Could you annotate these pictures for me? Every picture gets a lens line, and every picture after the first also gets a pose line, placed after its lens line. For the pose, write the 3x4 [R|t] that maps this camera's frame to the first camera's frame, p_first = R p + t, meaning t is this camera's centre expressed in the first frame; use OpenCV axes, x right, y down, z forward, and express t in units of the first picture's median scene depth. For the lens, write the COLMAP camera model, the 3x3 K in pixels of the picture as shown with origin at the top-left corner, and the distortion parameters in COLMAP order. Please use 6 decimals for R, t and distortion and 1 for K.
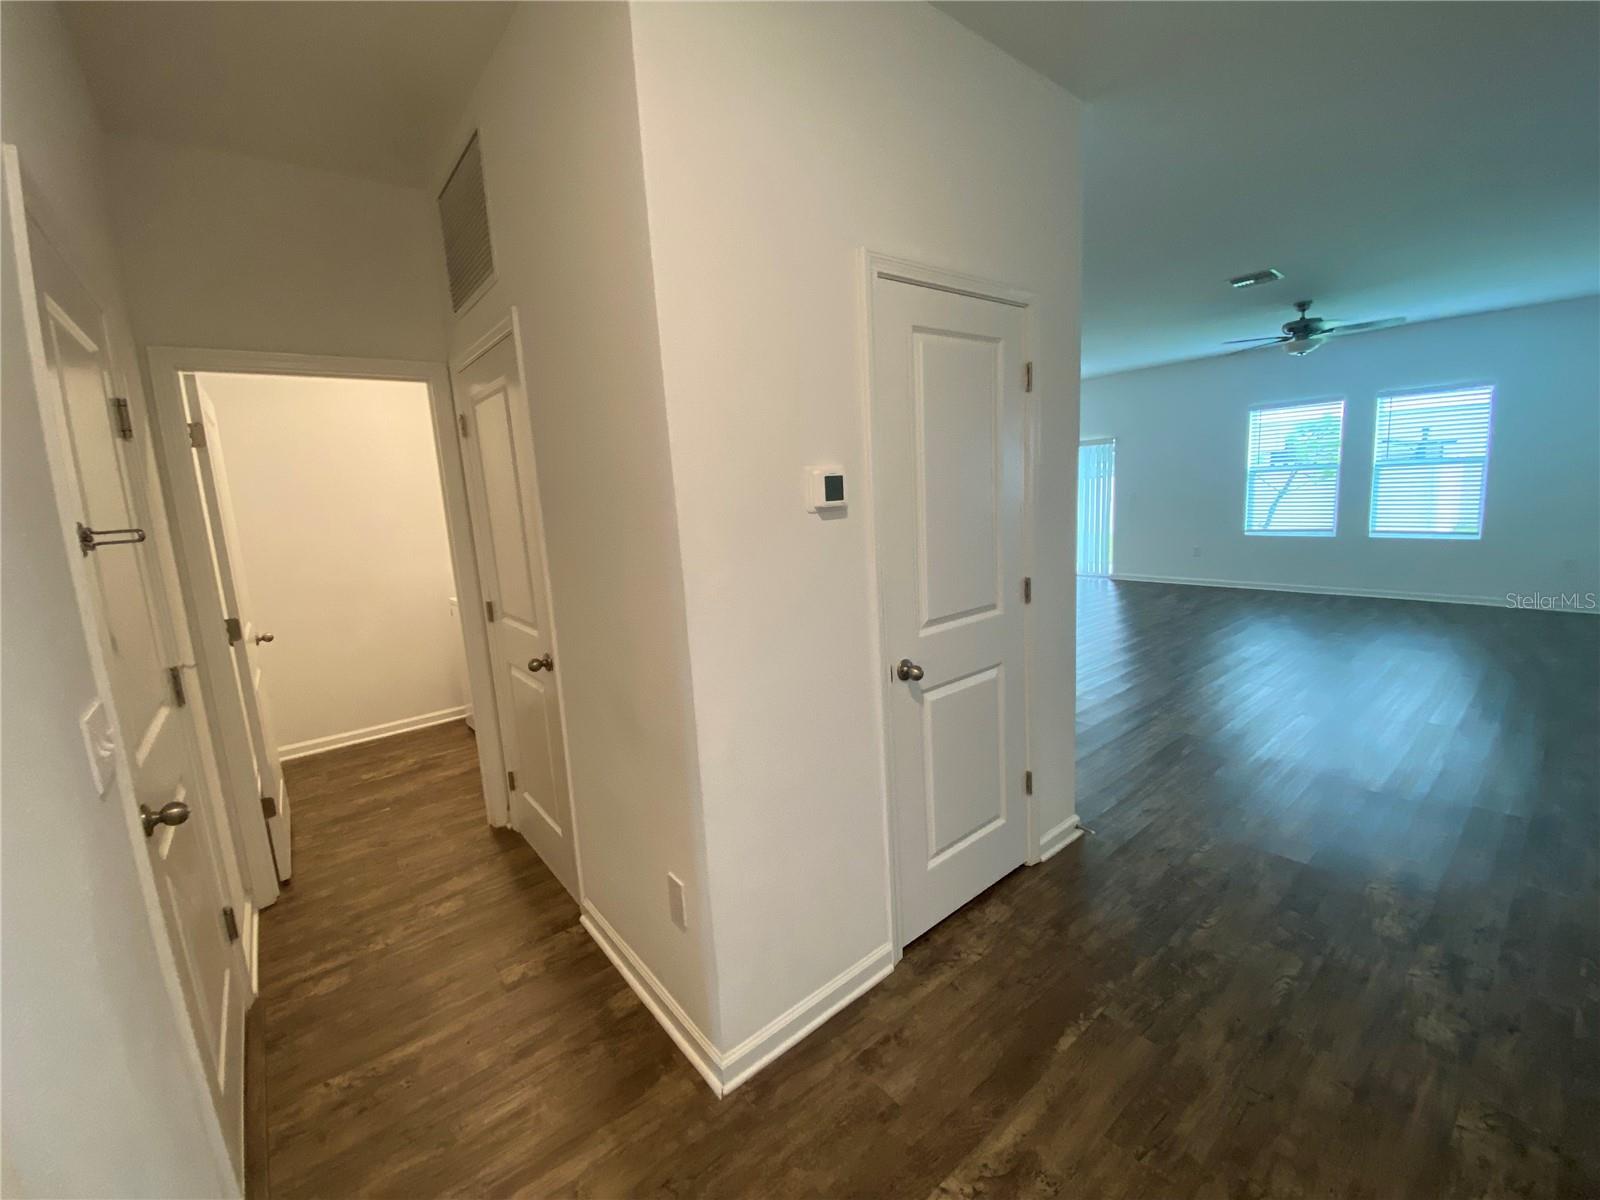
lens RADIAL K [[644.1, 0, 836.3], [0, 644.1, 592.6], [0, 0, 1]] dist [0.002528, -0.009937]
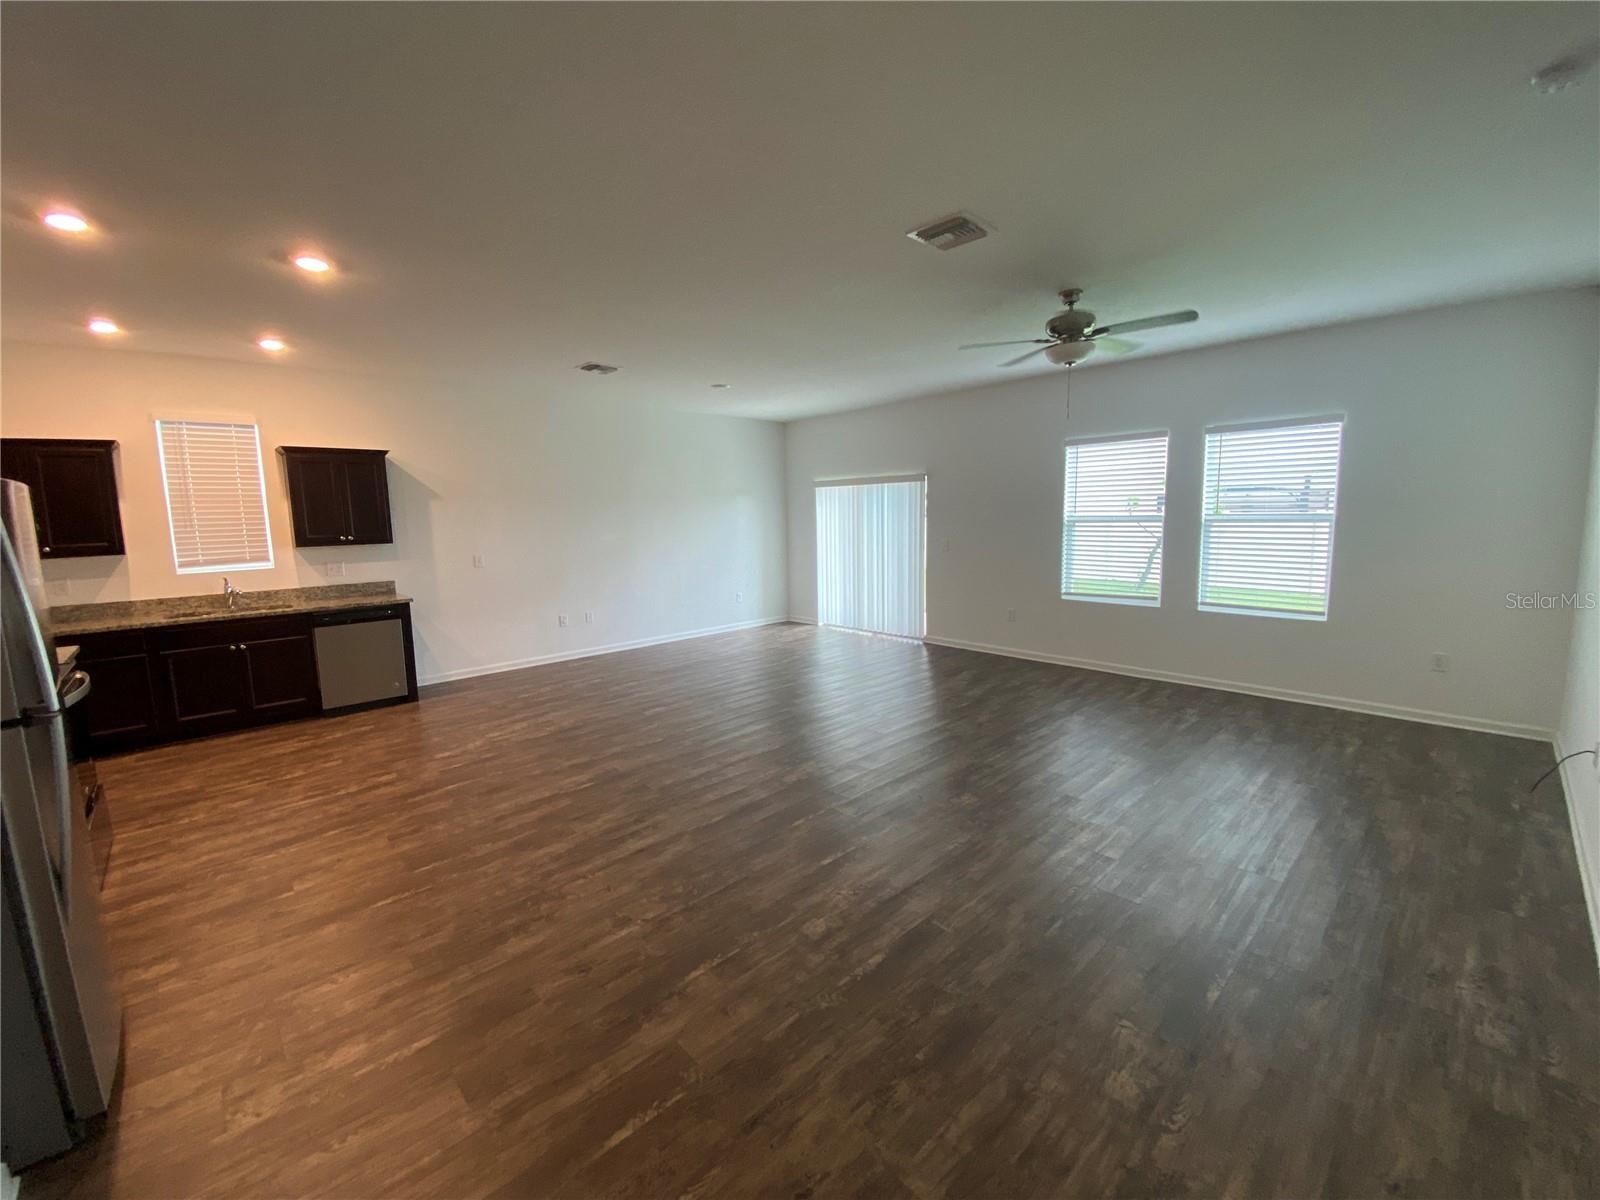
lens RADIAL K [[644.1, 0, 810.1], [0, 644.1, 600.0], [0, 0, 1]] dist [0.002528, -0.009937]
pose [[0.997752, 0.028387, 0.060702, 0.311921], [-0.026547, 0.999170, -0.030894, -0.062814], [-0.061529, 0.029213, 0.997678, 0.245180]]
